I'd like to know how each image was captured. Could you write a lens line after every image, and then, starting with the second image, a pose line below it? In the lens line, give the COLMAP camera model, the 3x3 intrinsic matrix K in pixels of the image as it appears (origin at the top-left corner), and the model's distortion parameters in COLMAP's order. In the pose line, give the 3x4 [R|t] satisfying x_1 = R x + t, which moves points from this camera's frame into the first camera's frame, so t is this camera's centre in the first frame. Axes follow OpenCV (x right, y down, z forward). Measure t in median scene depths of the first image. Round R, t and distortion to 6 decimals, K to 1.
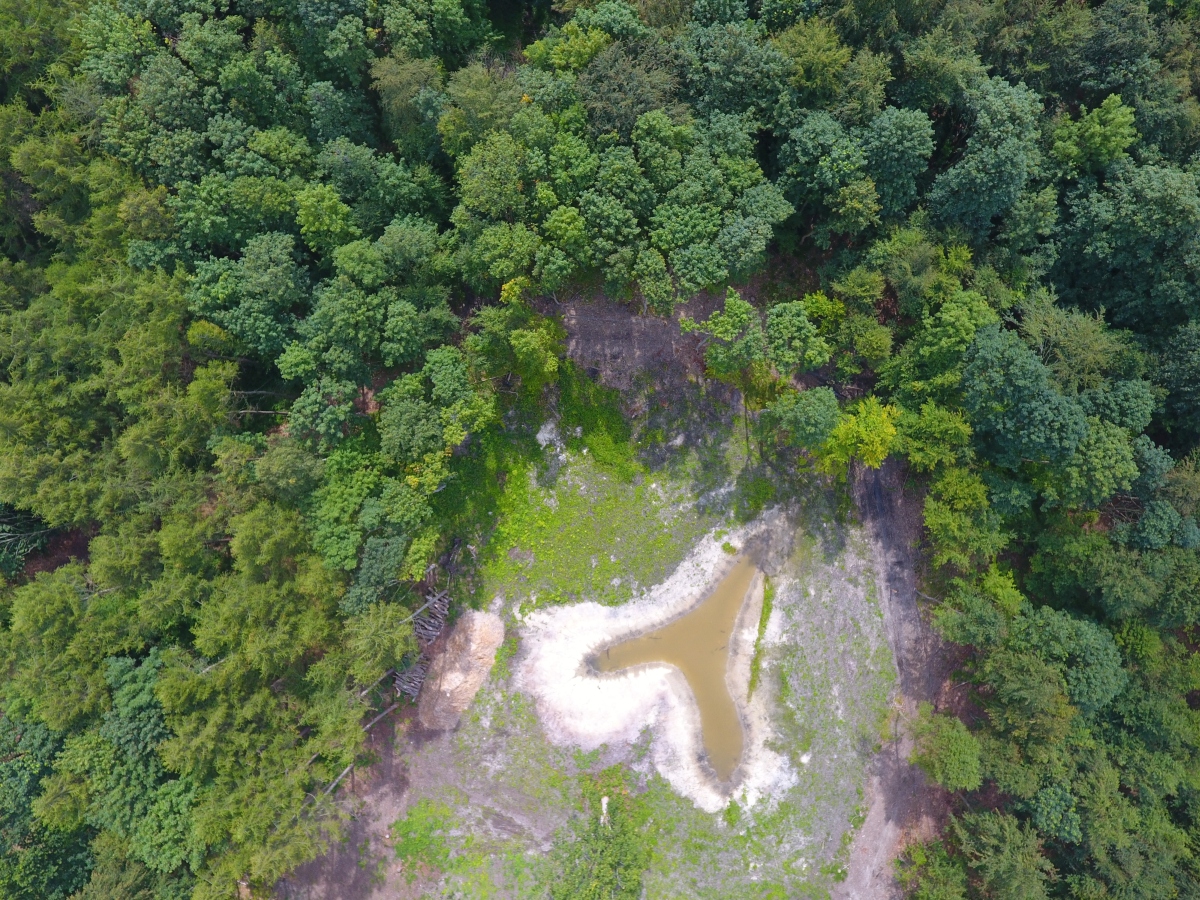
lens RADIAL K [[693.3, 0, 611.3], [0, 693.3, 448.0], [0, 0, 1]] dist [-0.003615, -0.001234]
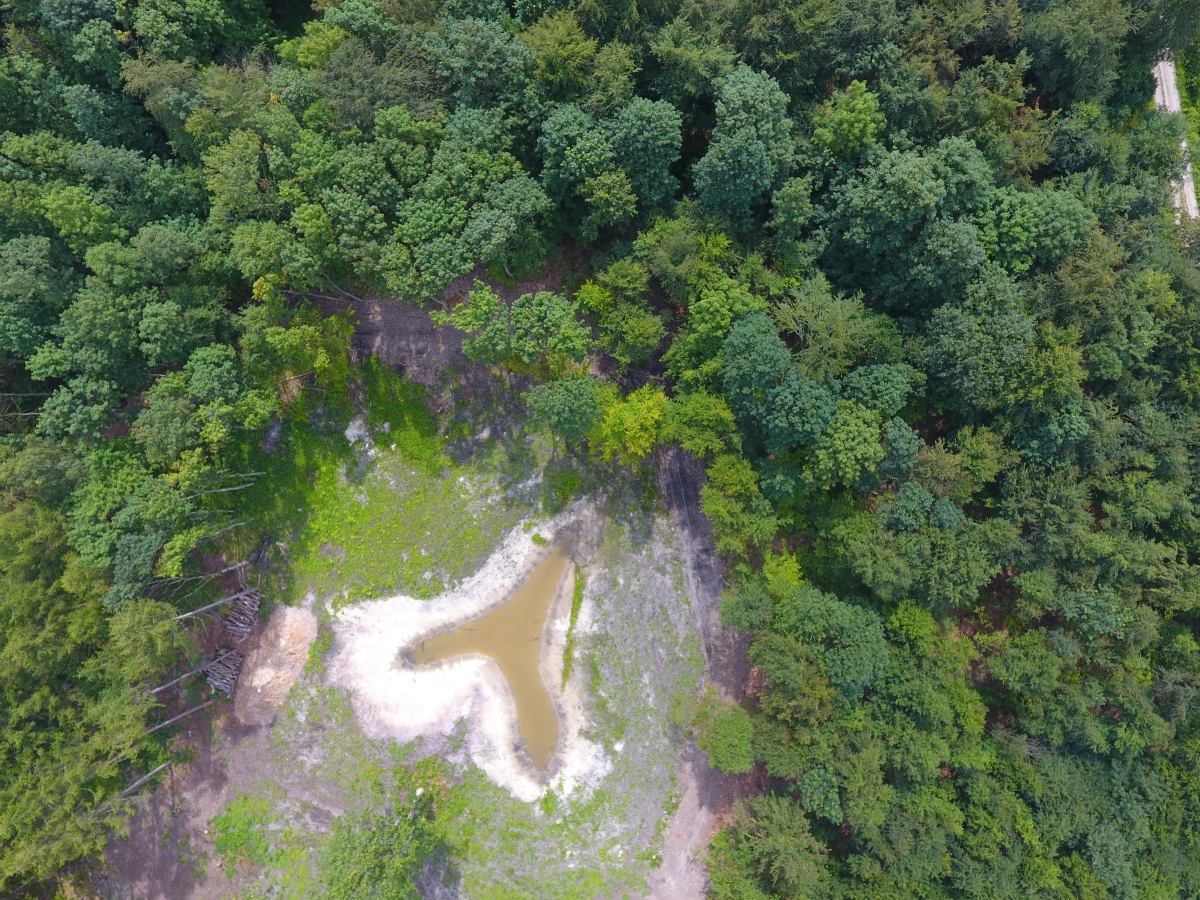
lens RADIAL K [[693.3, 0, 606.6], [0, 693.3, 447.6], [0, 0, 1]] dist [-0.003615, -0.001234]
pose [[0.999769, -0.021443, 0.001271, 0.270892], [0.021439, 0.999767, 0.002552, 0.010268], [-0.001325, -0.002524, 0.999996, -0.008134]]
